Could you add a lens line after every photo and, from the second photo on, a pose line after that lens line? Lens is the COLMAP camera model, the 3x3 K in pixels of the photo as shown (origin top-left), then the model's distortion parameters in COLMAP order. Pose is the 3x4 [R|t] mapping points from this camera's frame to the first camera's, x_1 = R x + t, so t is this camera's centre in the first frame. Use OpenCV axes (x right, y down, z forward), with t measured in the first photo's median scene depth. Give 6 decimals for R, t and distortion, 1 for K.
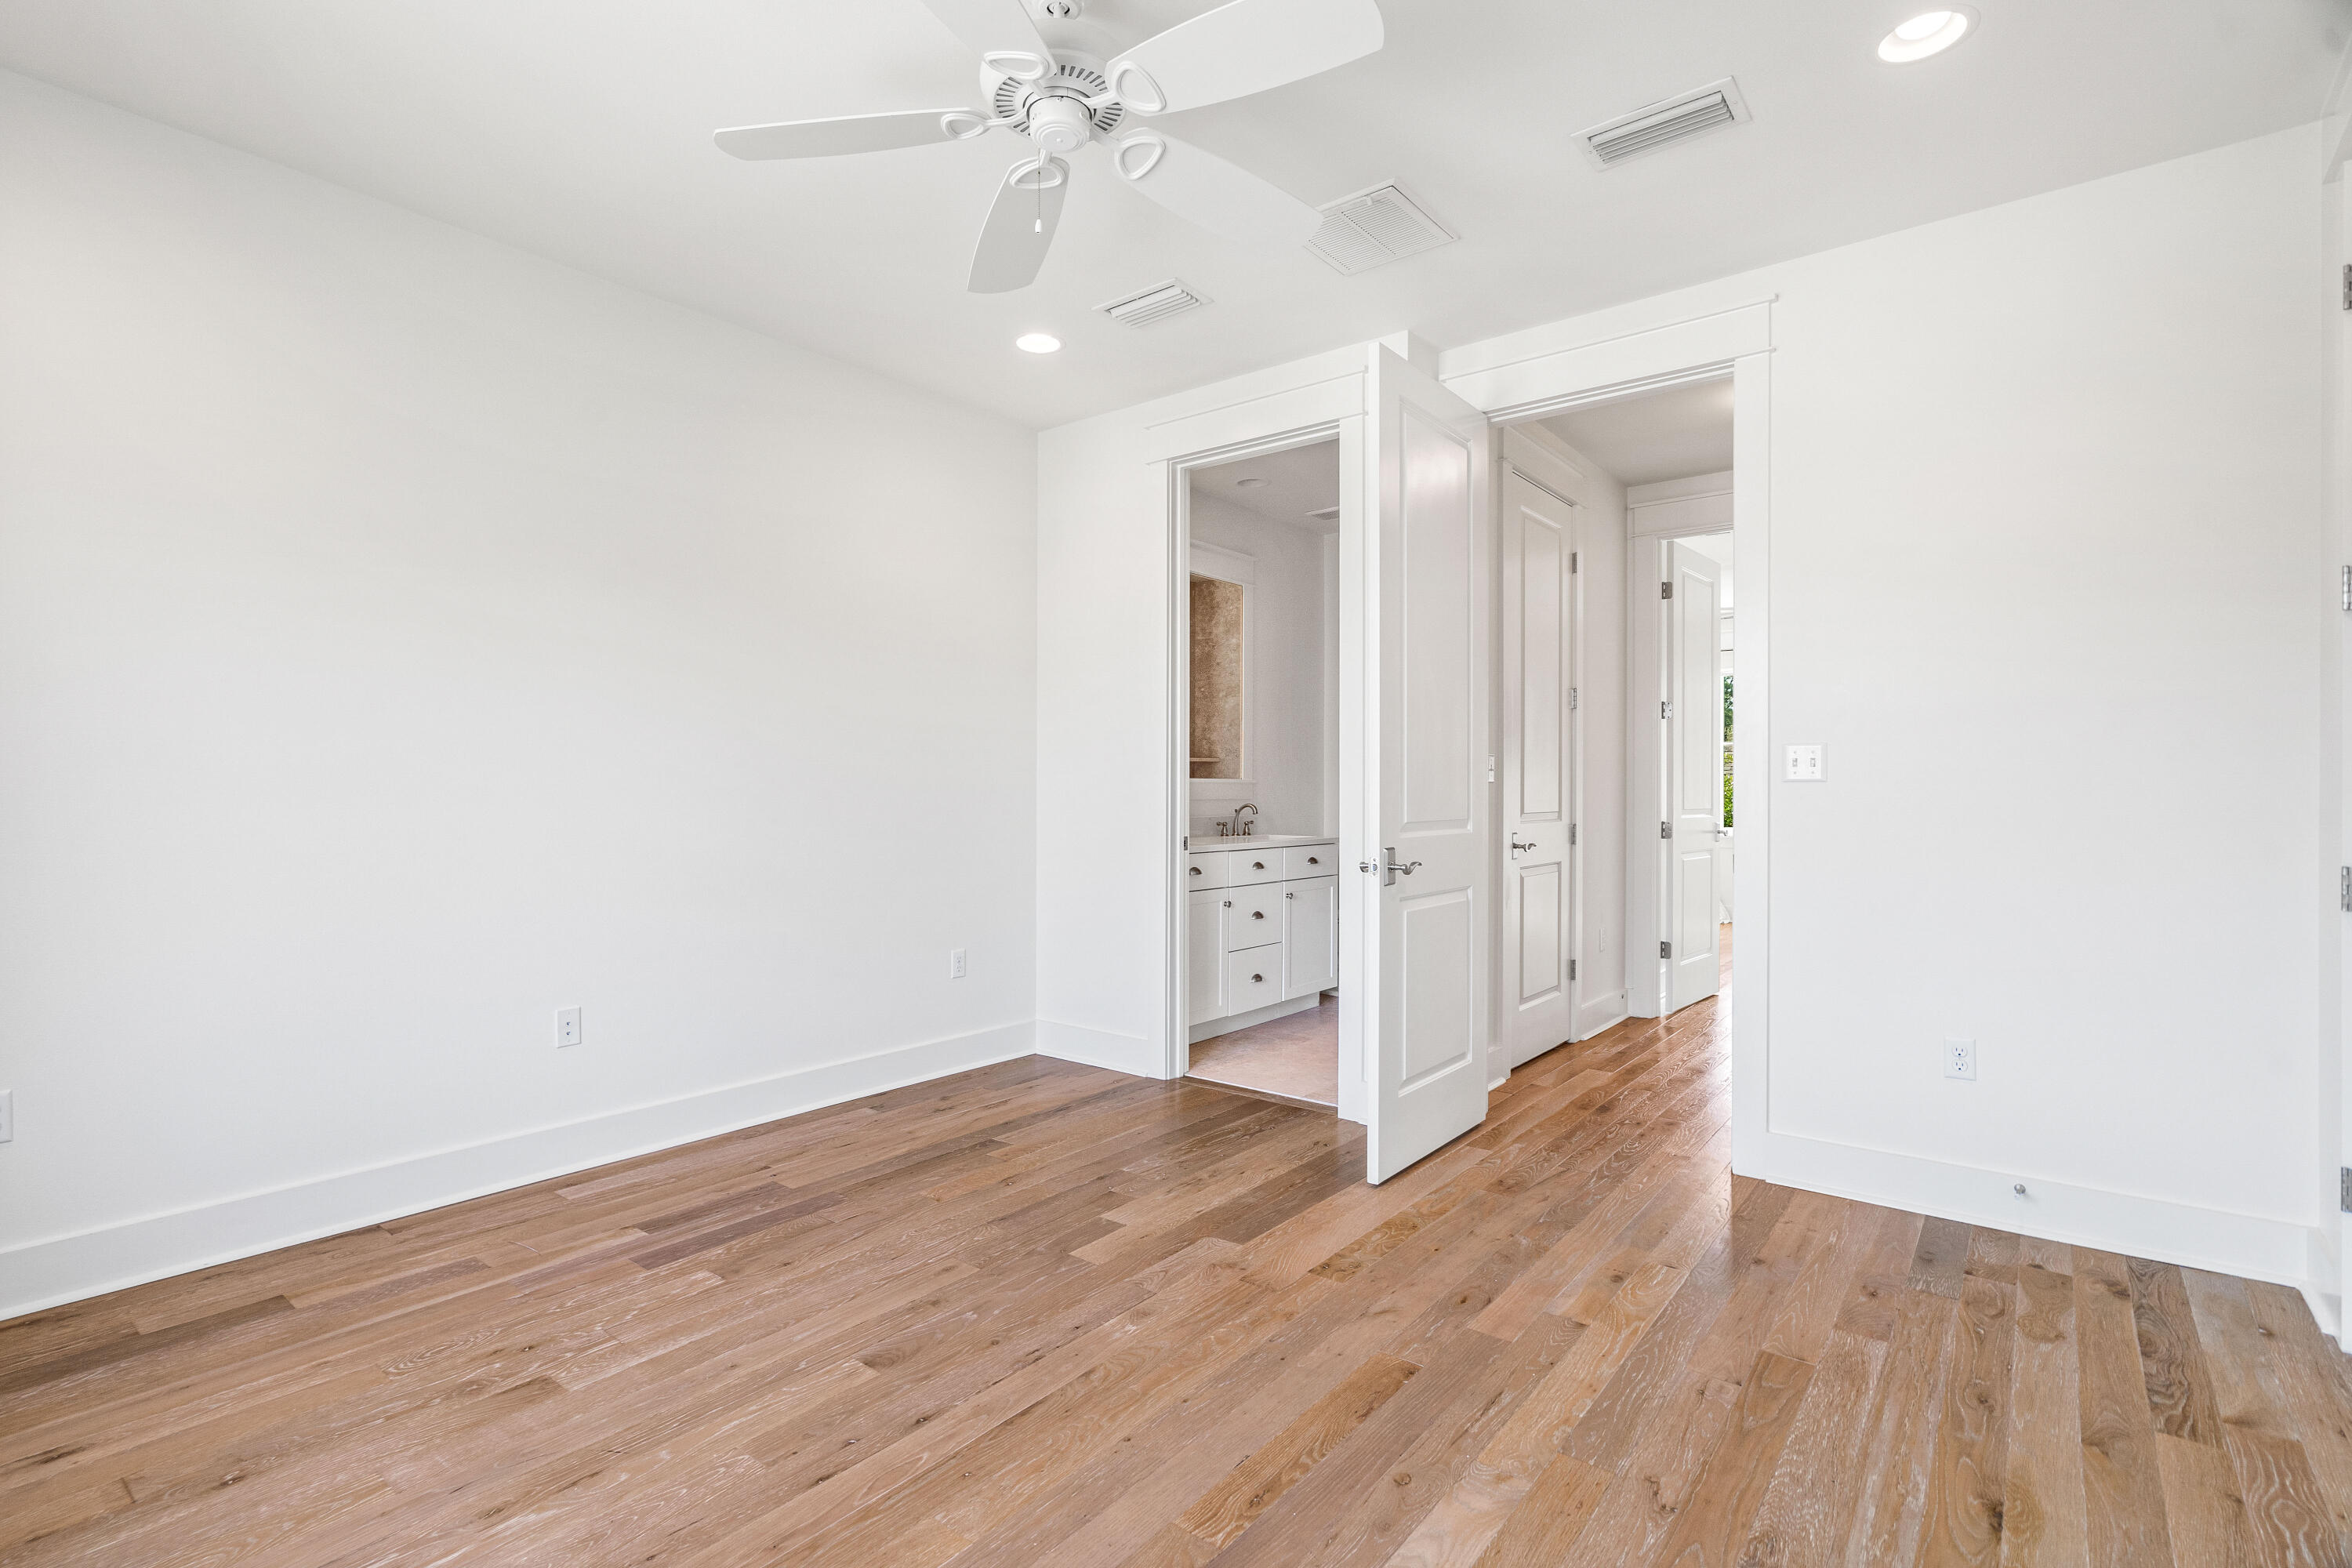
lens RADIAL K [[1091.6, 0, 1178.7], [0, 1091.6, 781.4], [0, 0, 1]] dist [0.001172, 0.000134]
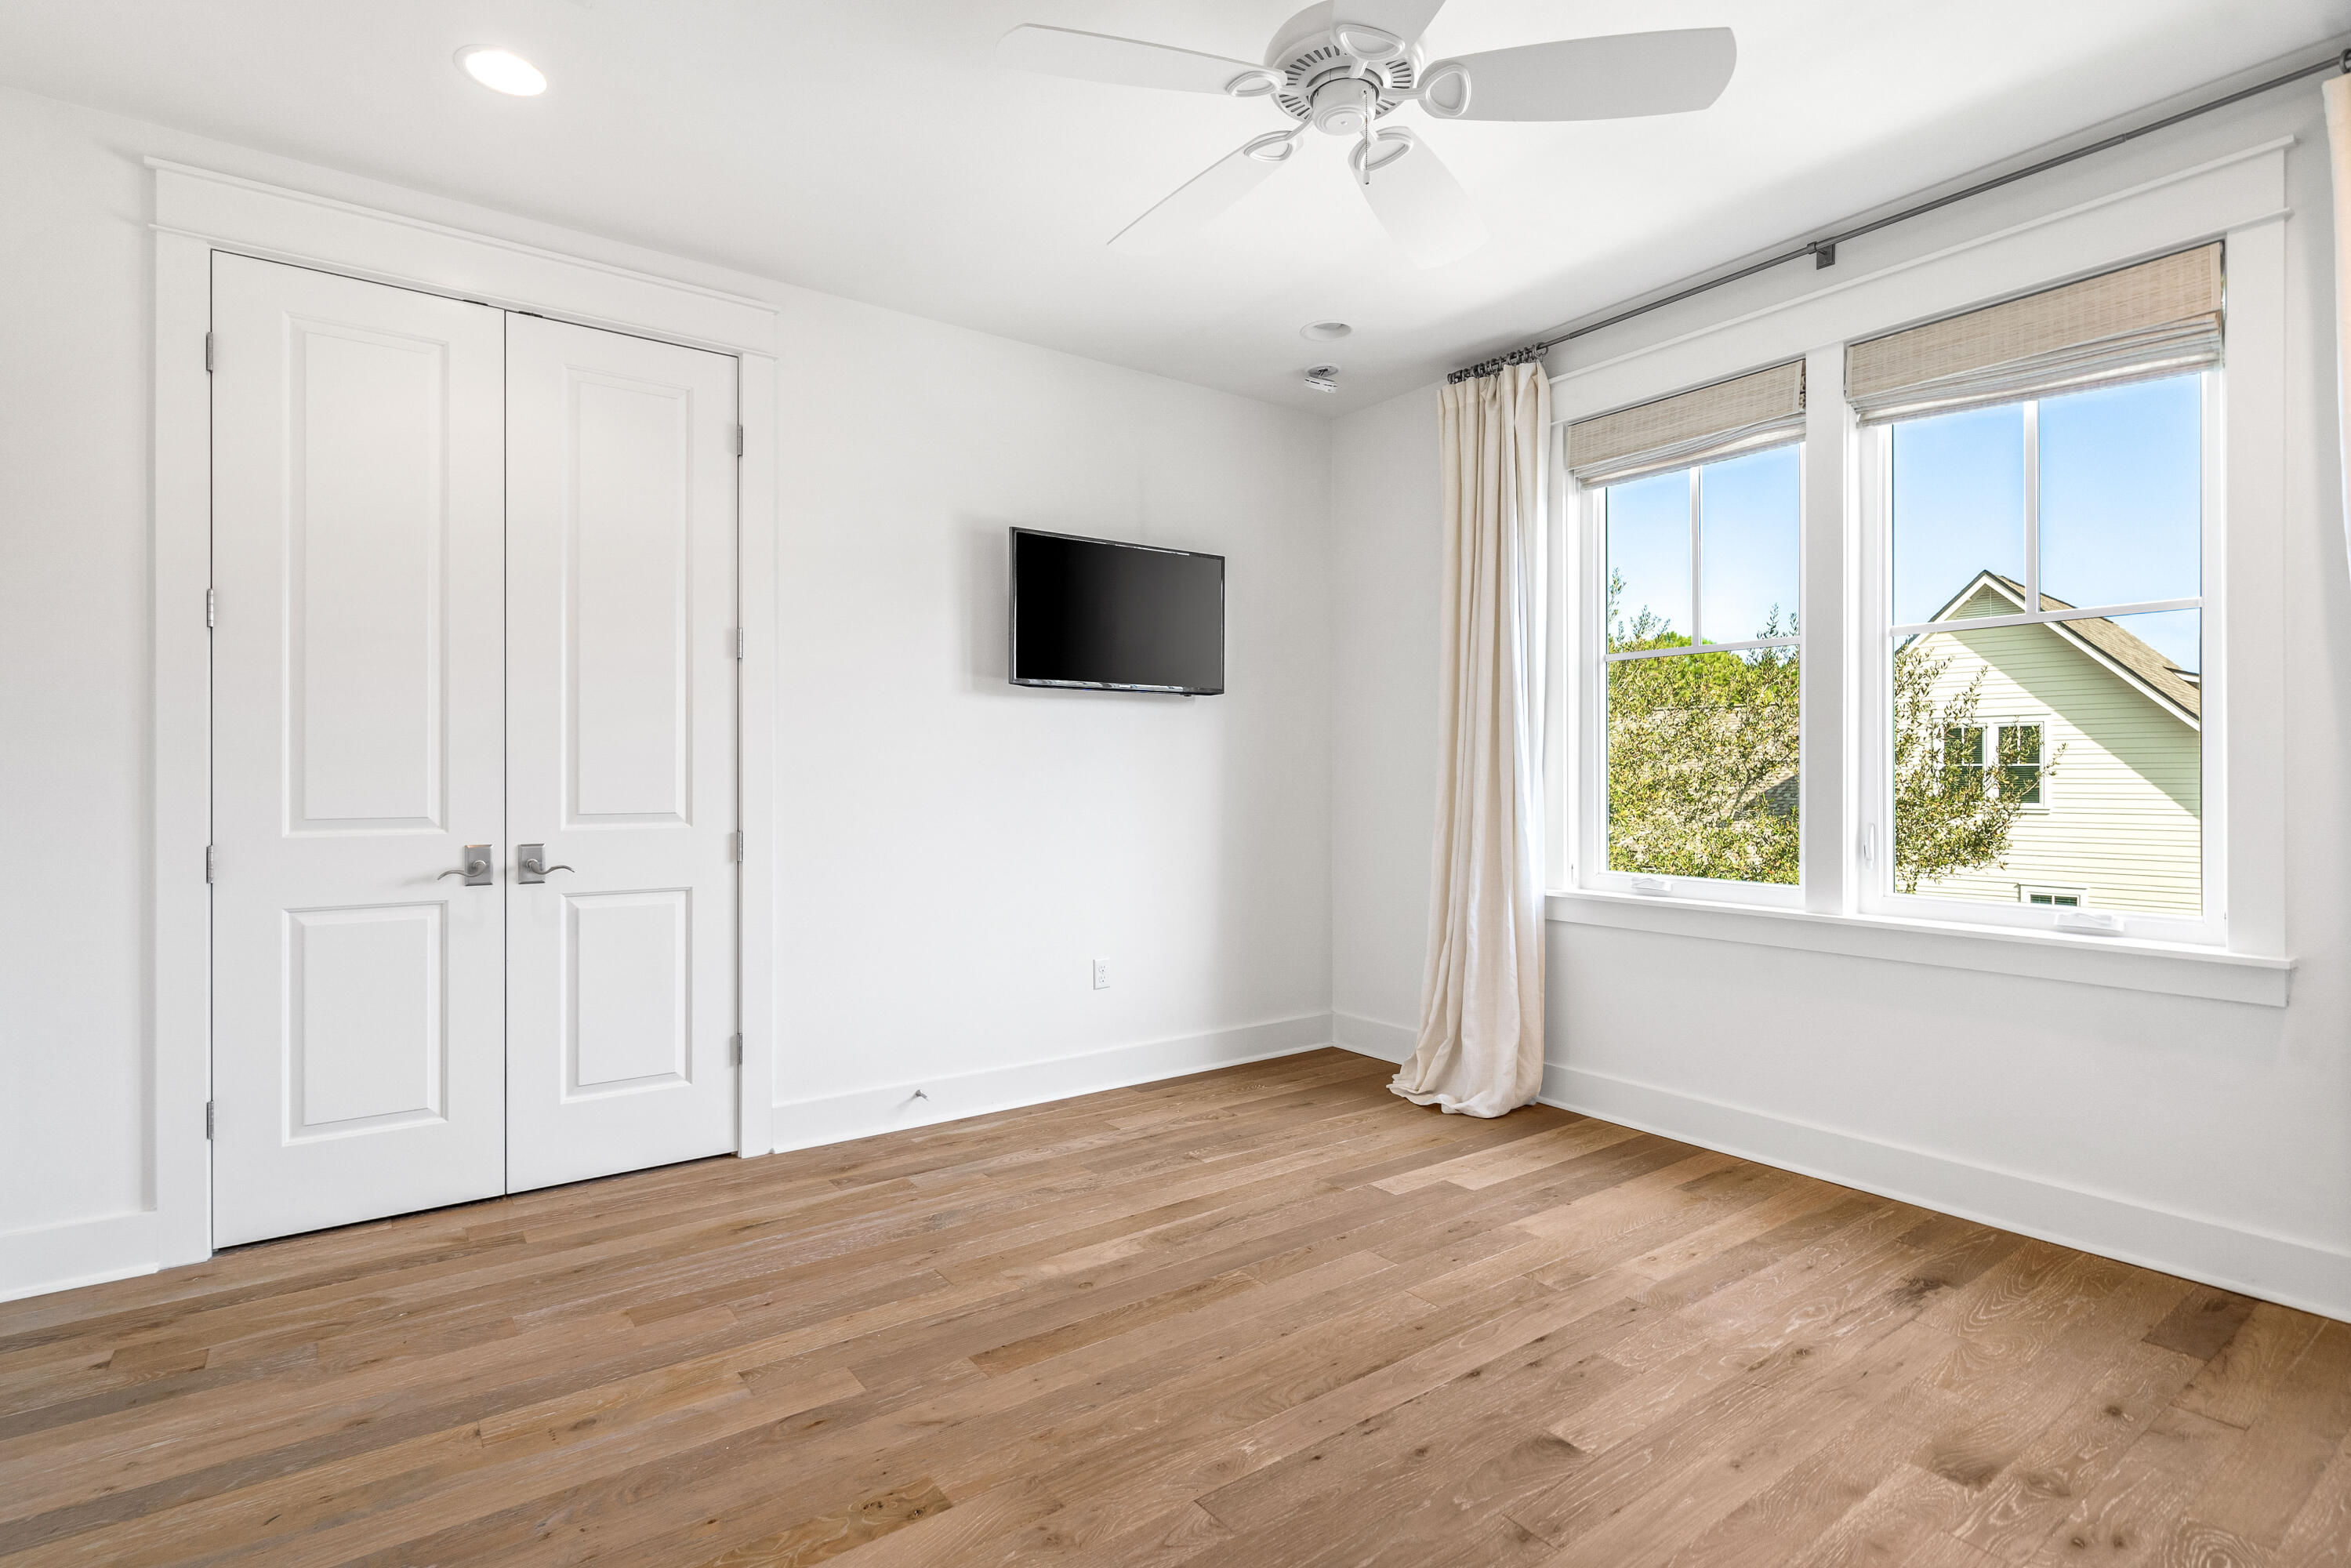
lens RADIAL K [[1091.2, 0, 1184.8], [0, 1091.2, 784.3], [0, 0, 1]] dist [0.001172, 0.000134]
pose [[-0.963638, -0.005776, 0.267150, -0.226018], [-0.005513, 0.999983, 0.001734, 0.020577], [-0.267156, 0.000198, -0.963653, 1.928224]]
